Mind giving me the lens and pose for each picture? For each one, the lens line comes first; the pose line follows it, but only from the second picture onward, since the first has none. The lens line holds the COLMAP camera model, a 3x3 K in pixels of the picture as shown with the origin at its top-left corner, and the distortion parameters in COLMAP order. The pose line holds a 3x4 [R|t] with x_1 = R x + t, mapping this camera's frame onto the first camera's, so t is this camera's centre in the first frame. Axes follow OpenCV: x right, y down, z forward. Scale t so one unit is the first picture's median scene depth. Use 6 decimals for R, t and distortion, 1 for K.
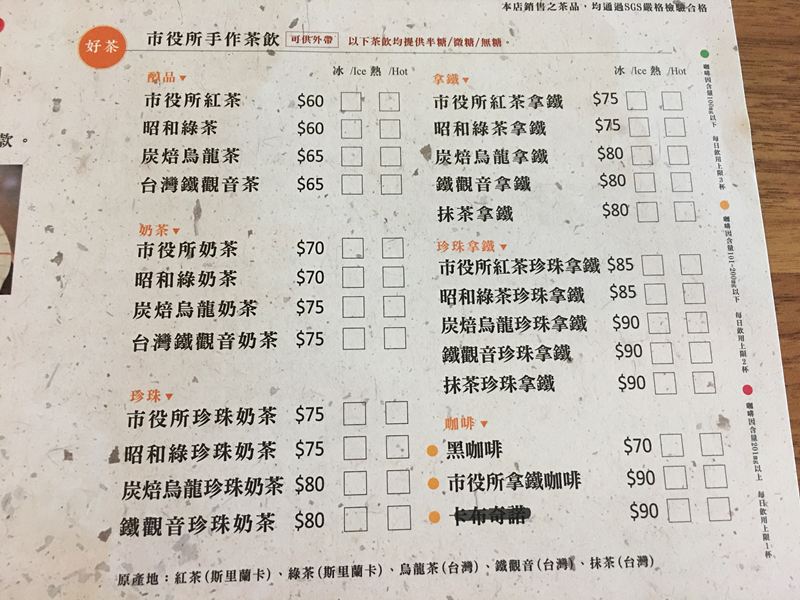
lens RADIAL K [[680.1, 0, 403.0], [0, 680.1, 302.0], [0, 0, 1]] dist [0.079056, -0.104480]
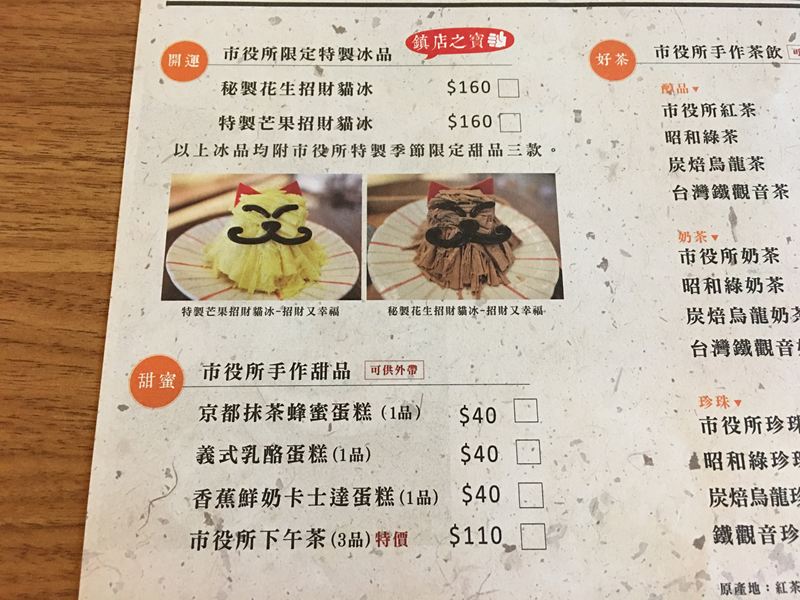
lens RADIAL K [[680.1, 0, 399.3], [0, 680.1, 294.8], [0, 0, 1]] dist [0.079056, -0.104480]
pose [[0.999957, 0.007107, -0.005936, -0.797710], [-0.007410, 0.998588, -0.052607, 0.036943], [0.005554, 0.052649, 0.998598, -0.003788]]
